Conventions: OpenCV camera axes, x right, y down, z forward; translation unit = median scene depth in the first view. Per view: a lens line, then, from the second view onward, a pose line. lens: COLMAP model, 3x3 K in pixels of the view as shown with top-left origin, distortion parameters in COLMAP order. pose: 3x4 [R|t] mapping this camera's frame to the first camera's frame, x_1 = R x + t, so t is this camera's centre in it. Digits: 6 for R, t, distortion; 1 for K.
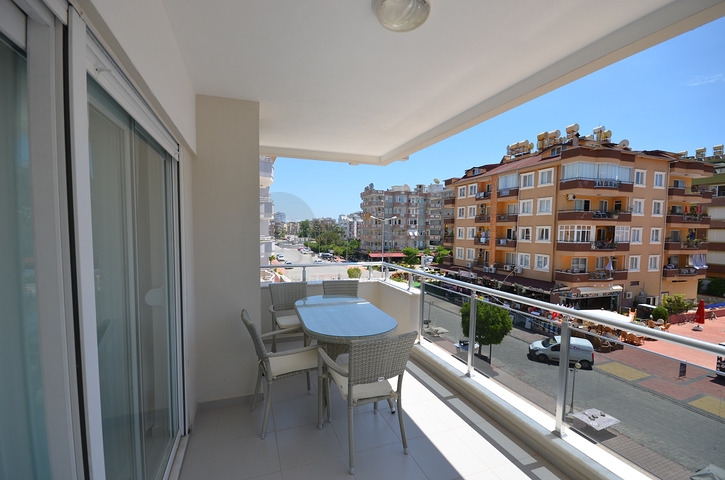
lens RADIAL K [[313.4, 0, 362.3], [0, 313.4, 249.7], [0, 0, 1]] dist [-0.013809, -0.000236]
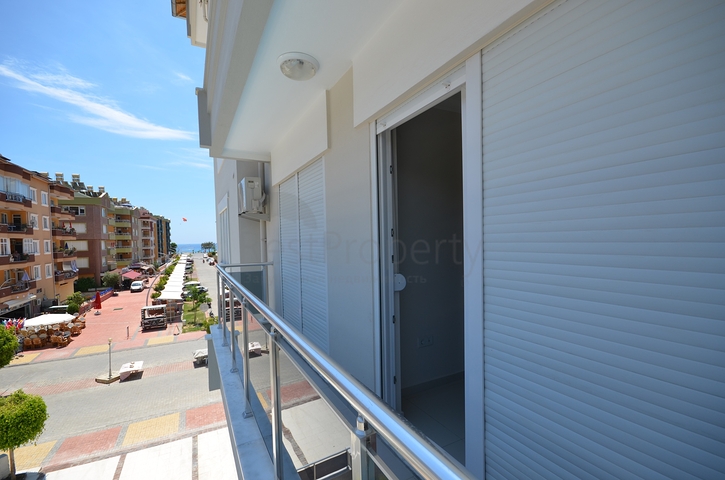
lens RADIAL K [[313.4, 0, 362.3], [0, 313.4, 249.7], [0, 0, 1]] dist [-0.013809, -0.000236]
pose [[-0.169068, -0.036847, 0.984915, -0.399421], [0.073285, 0.996065, 0.049844, -0.007008], [-0.982876, 0.080606, -0.165703, 0.044936]]
